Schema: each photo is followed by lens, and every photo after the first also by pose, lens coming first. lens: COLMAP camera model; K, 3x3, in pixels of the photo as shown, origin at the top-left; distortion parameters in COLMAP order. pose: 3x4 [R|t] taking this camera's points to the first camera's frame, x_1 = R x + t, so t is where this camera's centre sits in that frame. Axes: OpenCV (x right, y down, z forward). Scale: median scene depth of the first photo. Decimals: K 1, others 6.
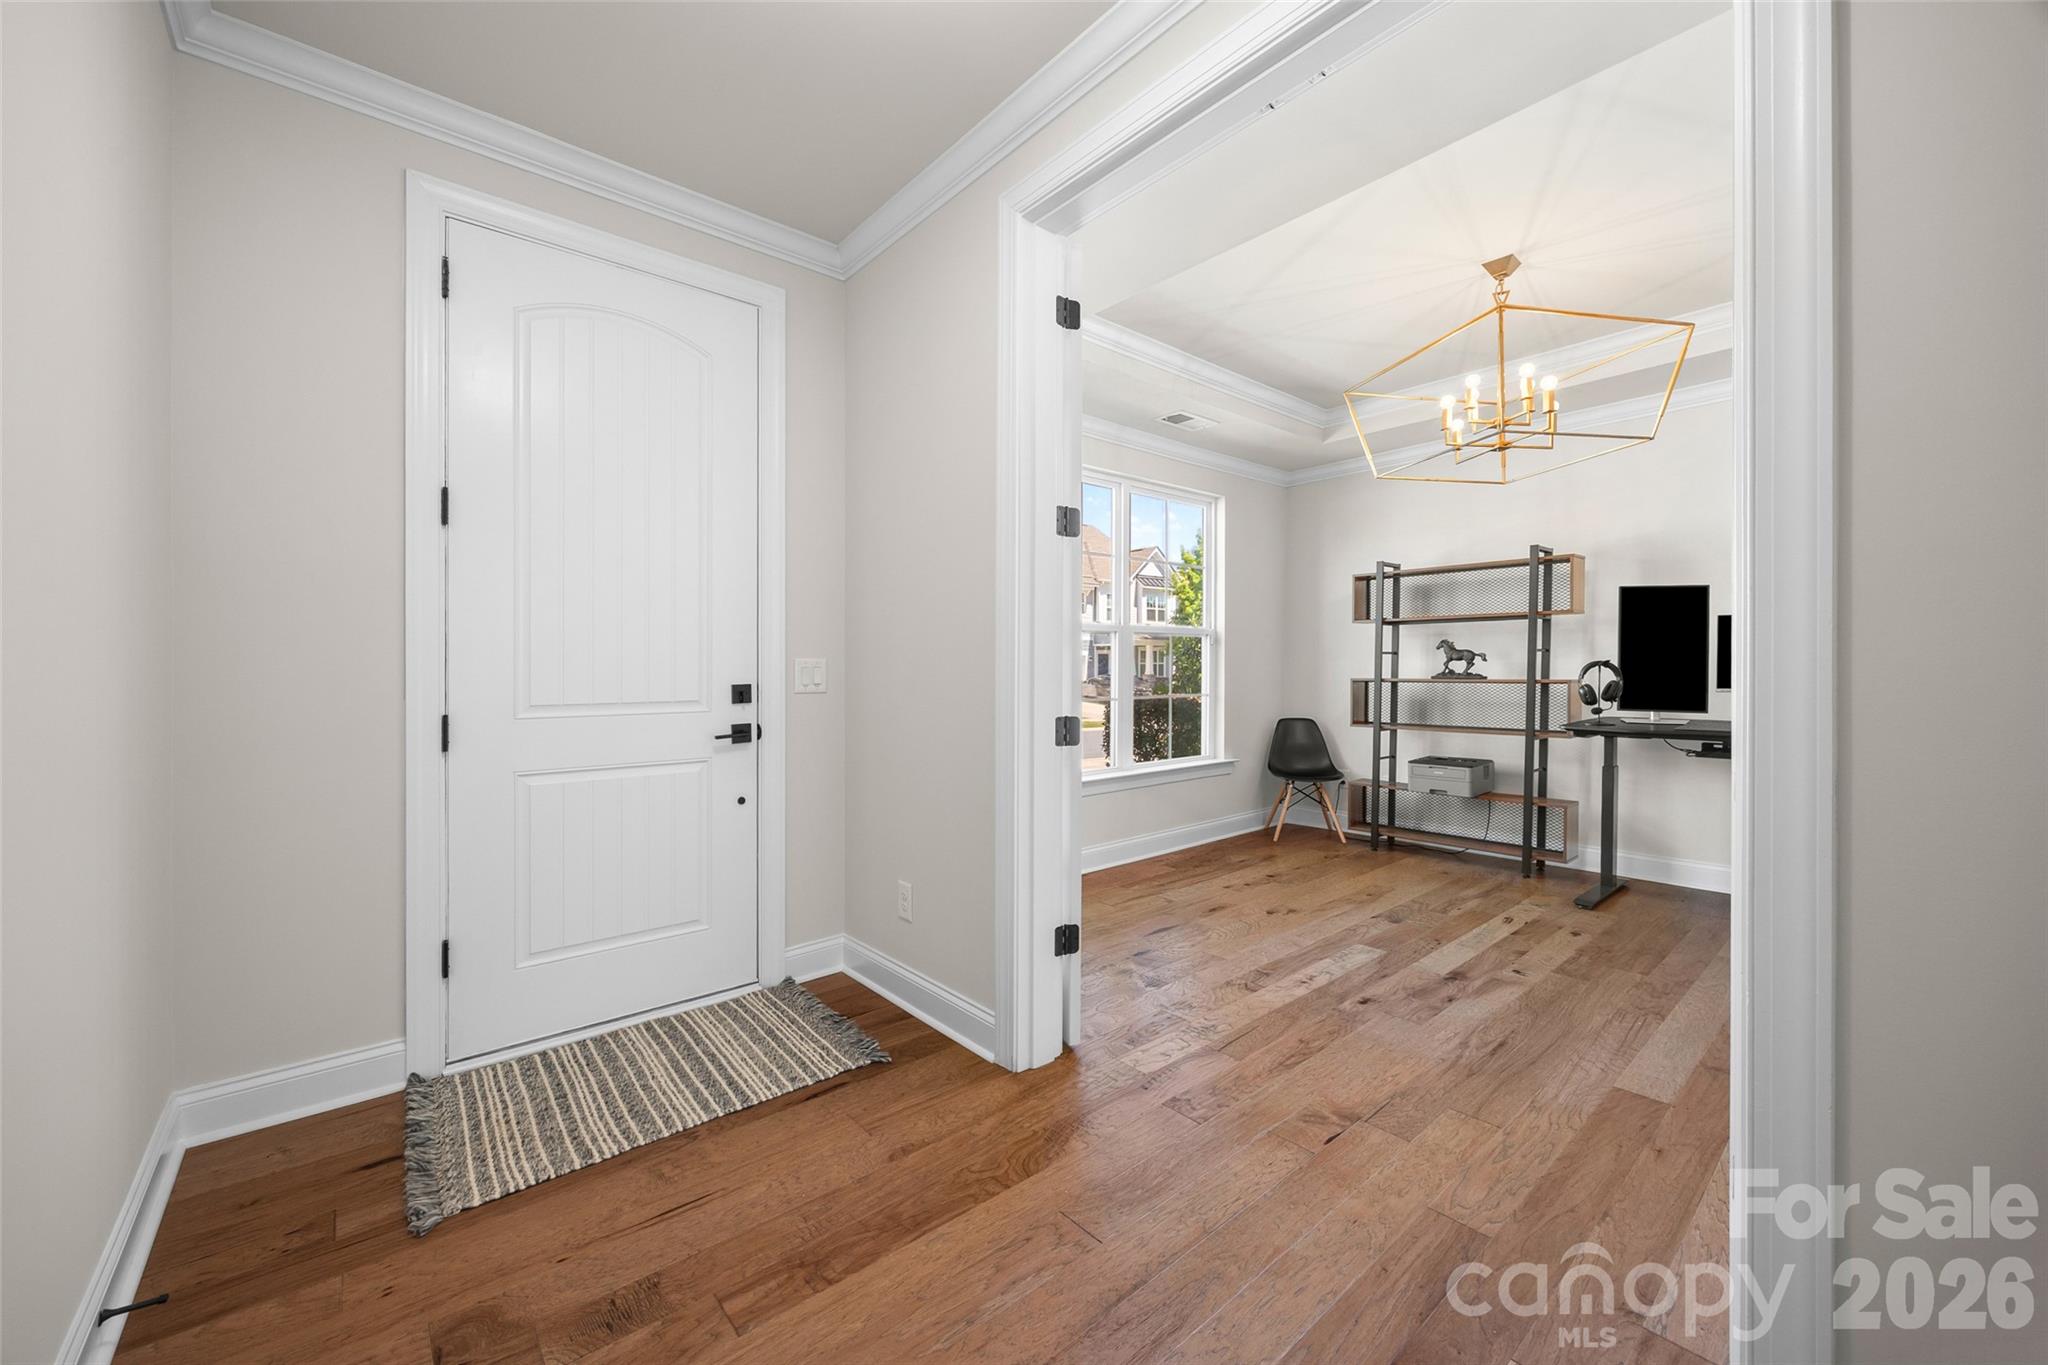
lens RADIAL K [[783.4, 0, 1023.3], [0, 783.4, 669.4], [0, 0, 1]] dist [0.000401, 0.000083]
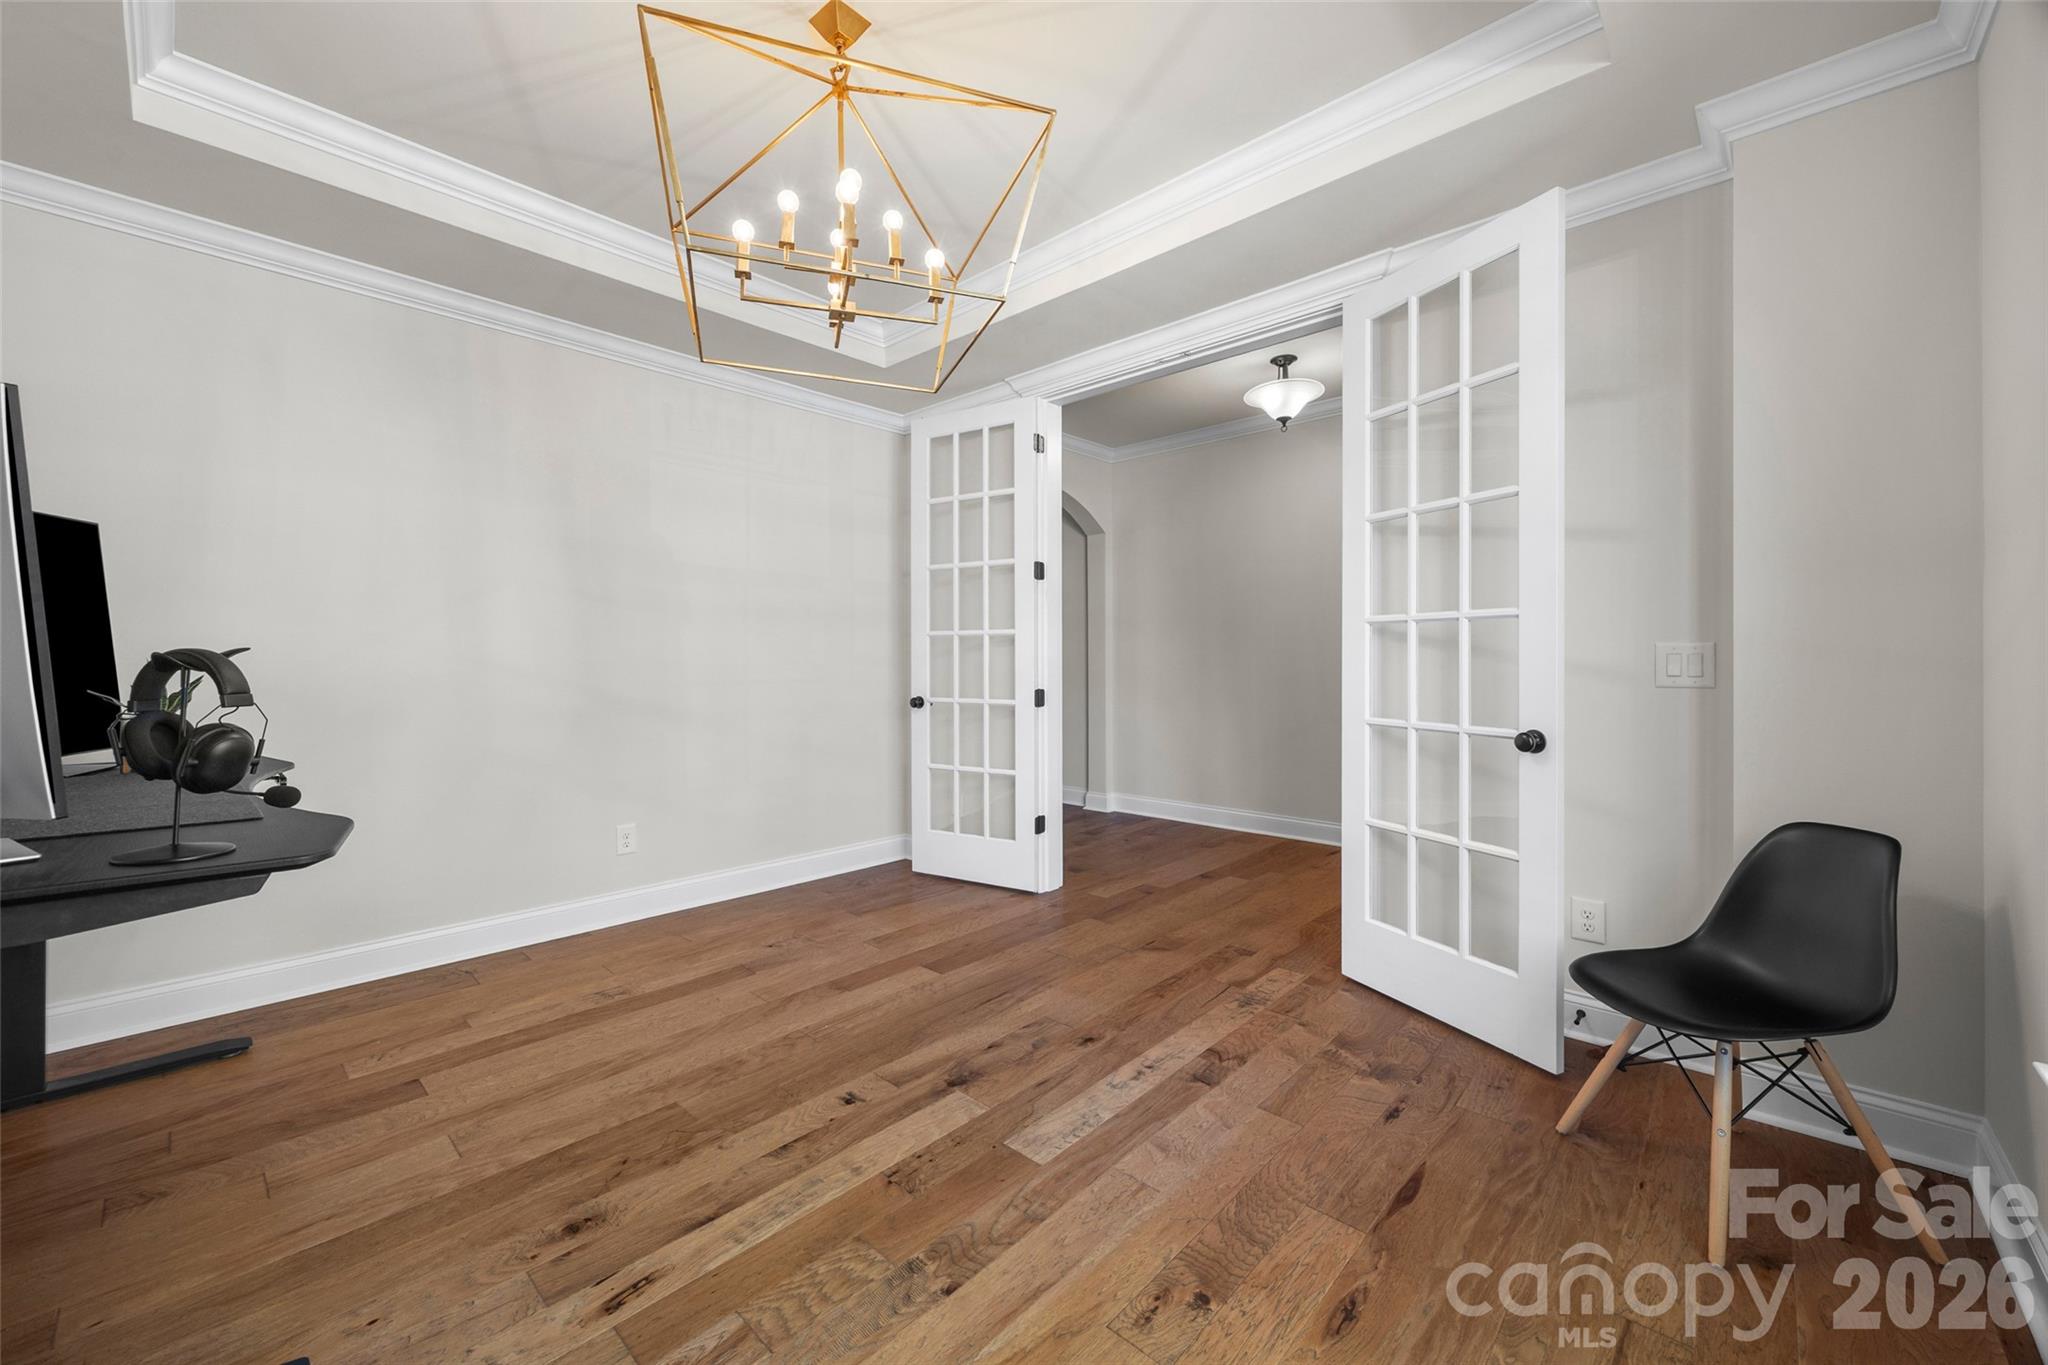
lens RADIAL K [[797.6, 0, 1024.0], [0, 797.6, 682.5], [0, 0, 1]] dist [-0.000137, 0.000063]
pose [[-0.992883, 0.012004, -0.118488, 0.433307], [0.009236, 0.999672, 0.023884, -0.002158], [0.118736, 0.022619, -0.992668, 1.337231]]
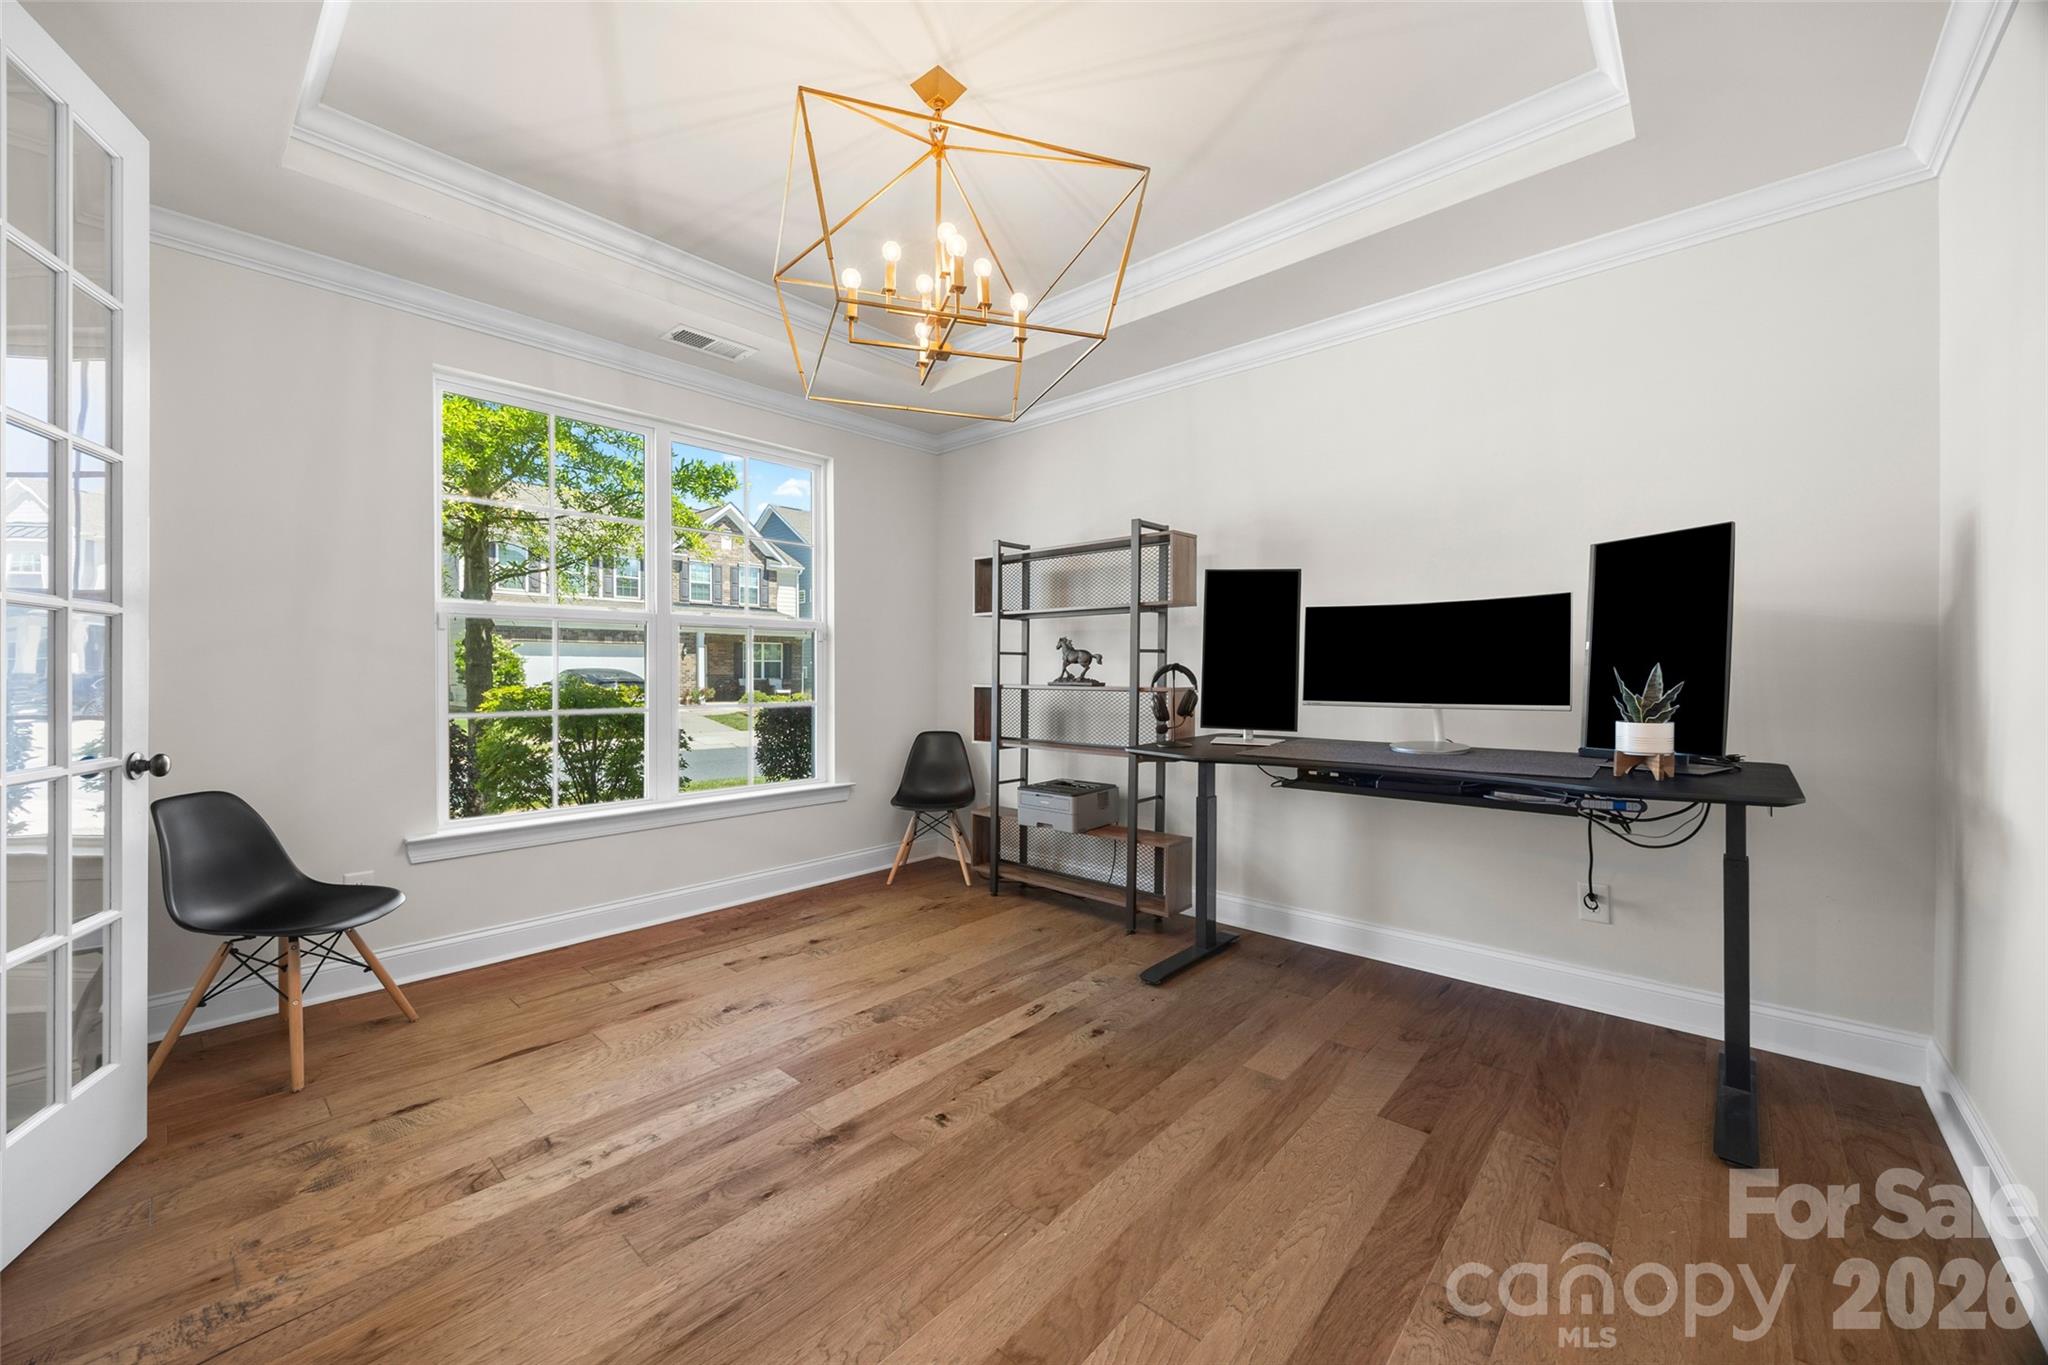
lens RADIAL K [[781.0, 0, 1014.2], [0, 781.0, 671.3], [0, 0, 1]] dist [-0.002746, 0.000097]
pose [[0.991590, 0.007254, 0.129212, 0.469771], [-0.007260, 0.999974, -0.000423, -0.002754], [-0.129211, -0.000519, 0.991617, 0.247340]]
